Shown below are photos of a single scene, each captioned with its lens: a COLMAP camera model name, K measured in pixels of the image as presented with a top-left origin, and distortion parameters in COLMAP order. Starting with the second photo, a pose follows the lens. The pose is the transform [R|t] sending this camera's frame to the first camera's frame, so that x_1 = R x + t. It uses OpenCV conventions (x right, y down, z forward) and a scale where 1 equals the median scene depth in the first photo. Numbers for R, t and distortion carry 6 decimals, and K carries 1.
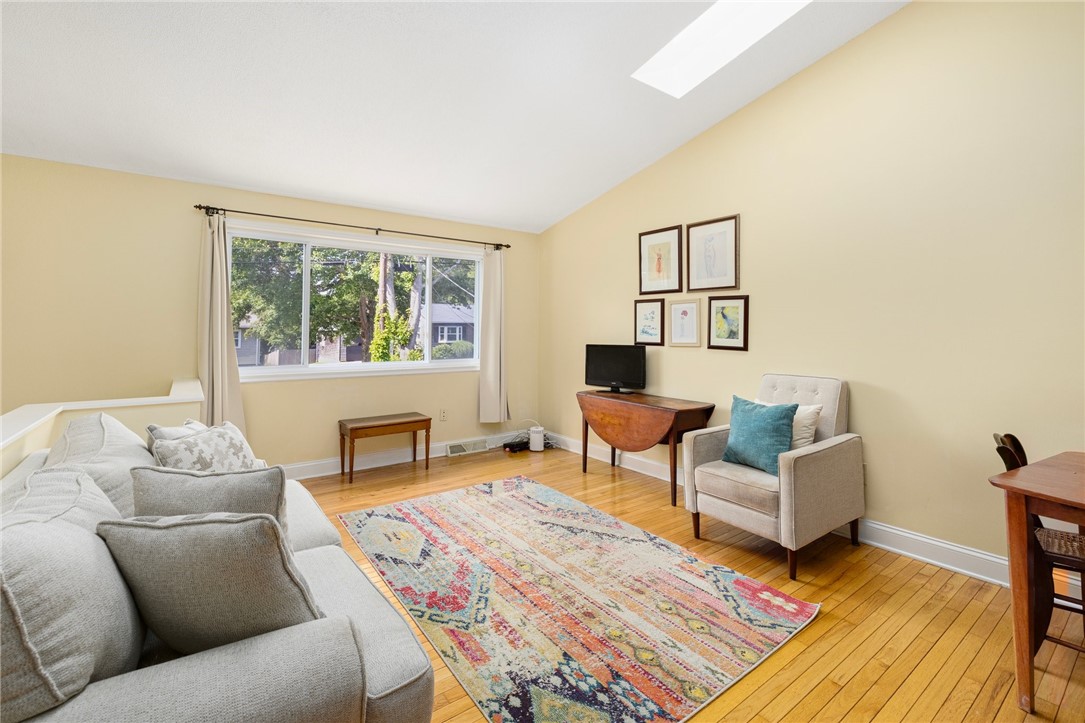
lens RADIAL K [[475.3, 0, 529.2], [0, 475.3, 323.3], [0, 0, 1]] dist [-0.001366, -0.000003]
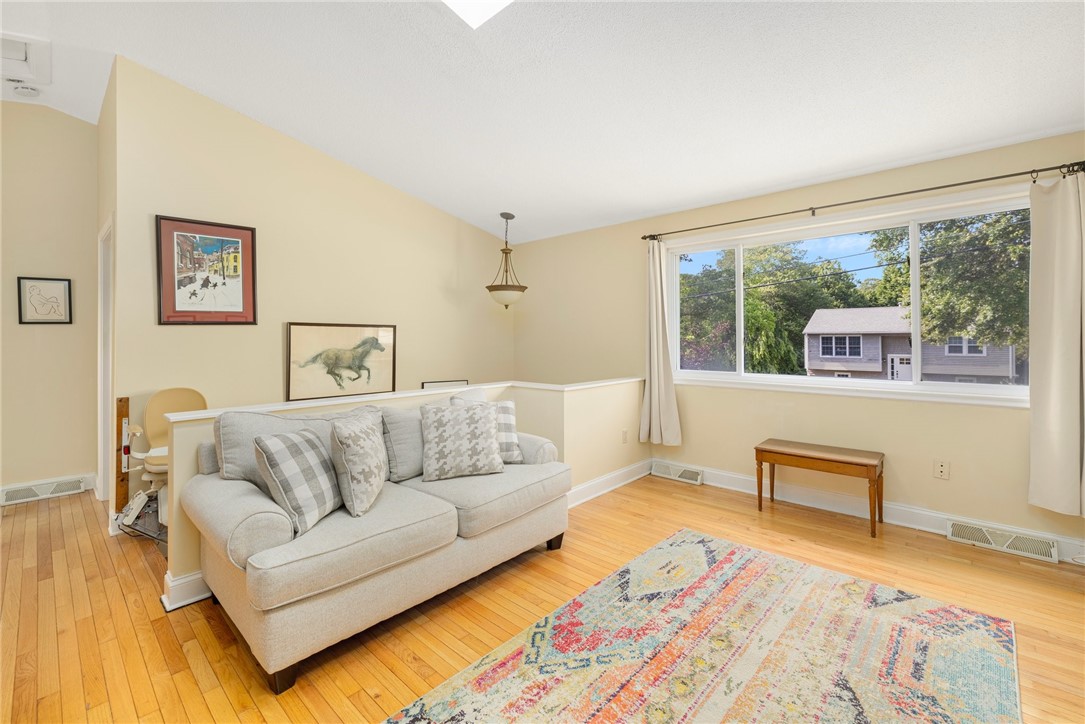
lens RADIAL K [[463.3, 0, 538.2], [0, 463.3, 339.2], [0, 0, 1]] dist [-0.000567, 0.000501]
pose [[0.200161, -0.000736, -0.979763, 0.531562], [0.023024, 0.999727, 0.003953, 0.008666], [0.979492, -0.023349, 0.200123, 0.604318]]
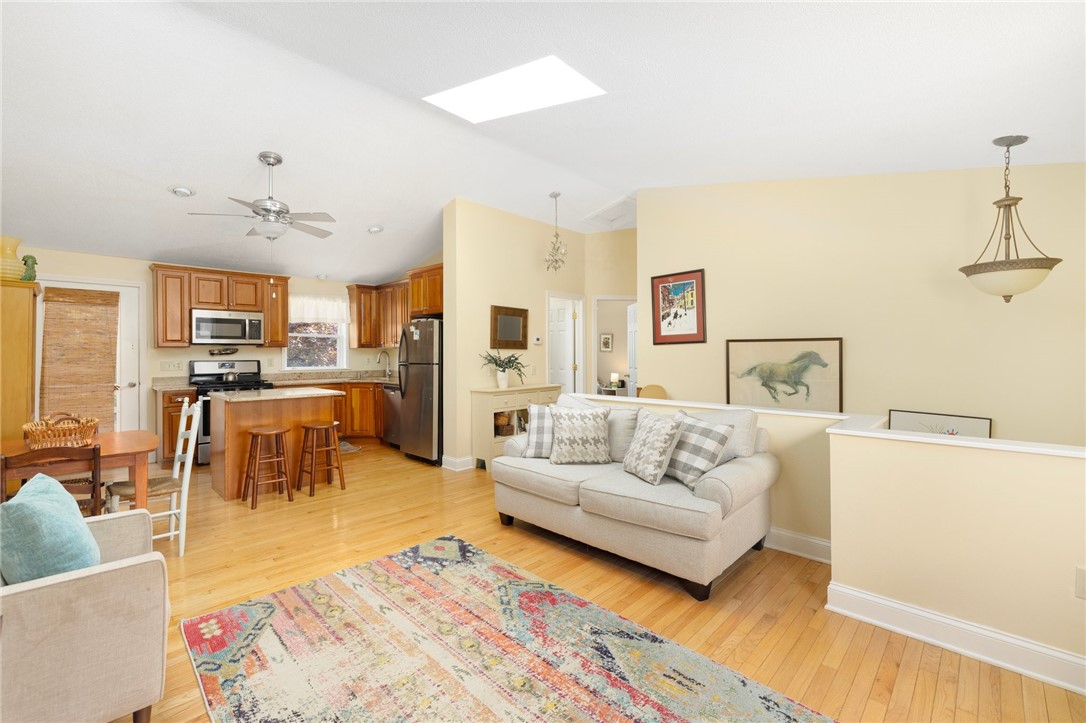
lens RADIAL K [[458.0, 0, 536.5], [0, 458.0, 353.9], [0, 0, 1]] dist [-0.000343, 0.000311]
pose [[-0.985408, 0.003501, -0.170174, 0.007552], [0.006758, 0.999805, -0.018566, 0.023104], [0.170076, -0.019445, -0.985239, 1.611632]]
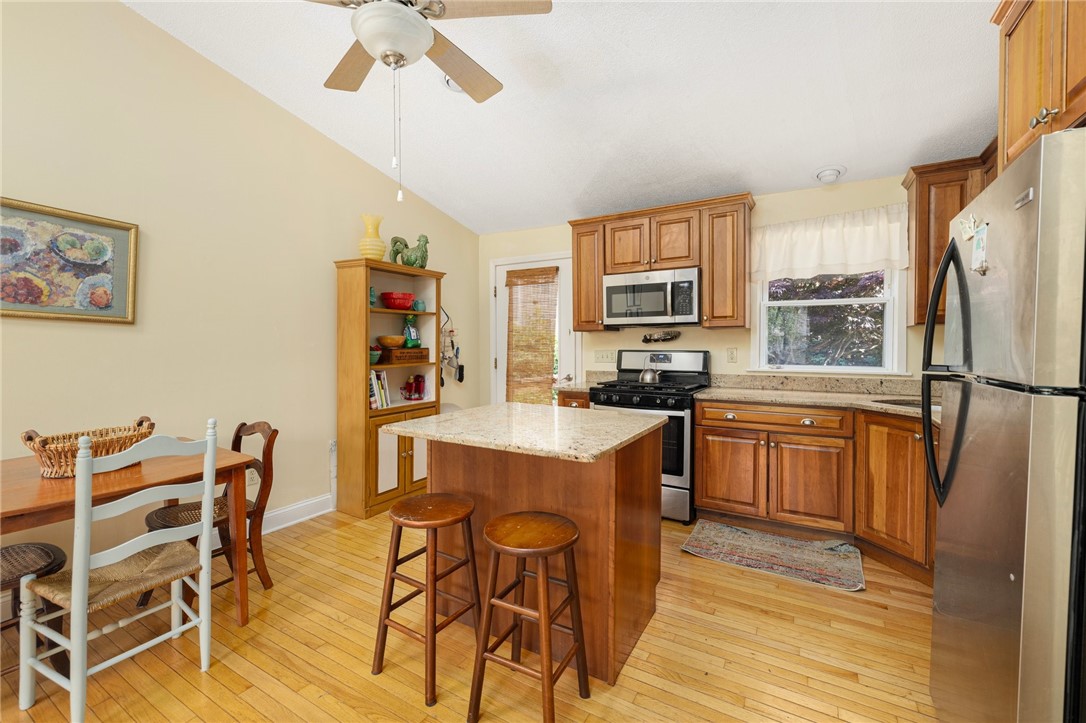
lens RADIAL K [[461.9, 0, 537.2], [0, 461.9, 347.7], [0, 0, 1]] dist [-0.000865, 0.000377]
pose [[-0.397045, -0.007413, 0.917769, -0.058420], [-0.018288, 0.999833, 0.000164, 0.003861], [-0.917617, -0.016719, -0.397114, 0.198098]]
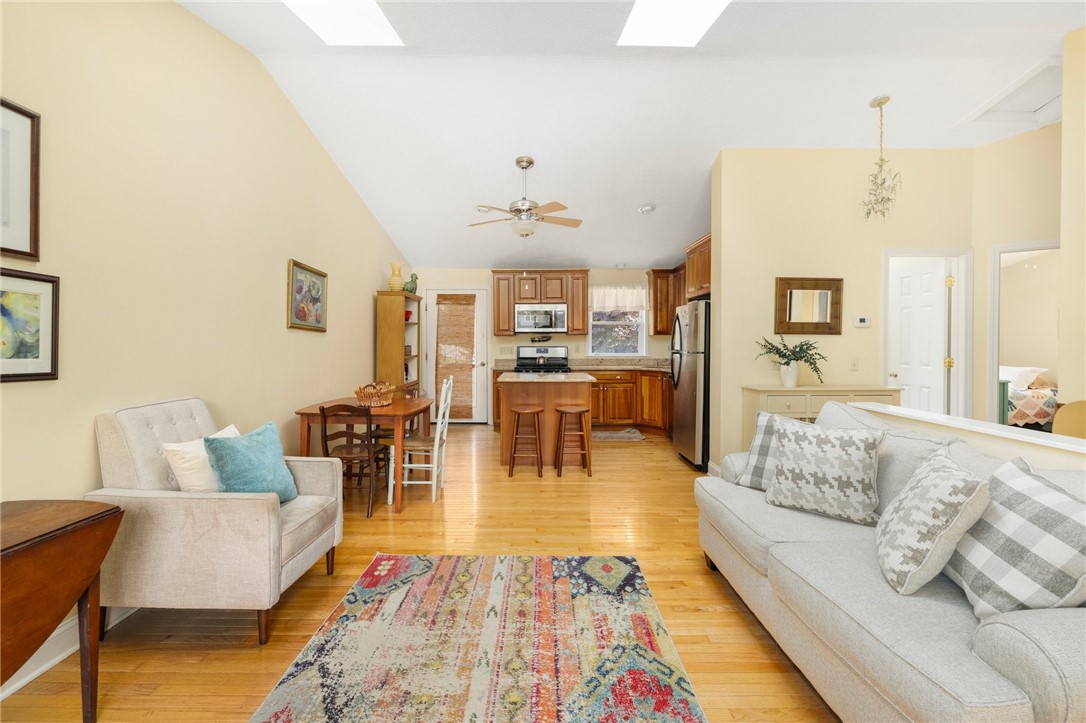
lens RADIAL K [[461.9, 0, 537.2], [0, 461.9, 347.7], [0, 0, 1]] dist [-0.000865, 0.000377]
pose [[-0.815016, -0.006415, 0.579402, -0.362135], [-0.010755, 0.999934, -0.004057, 0.021770], [-0.579338, -0.009538, -0.815032, 1.345976]]
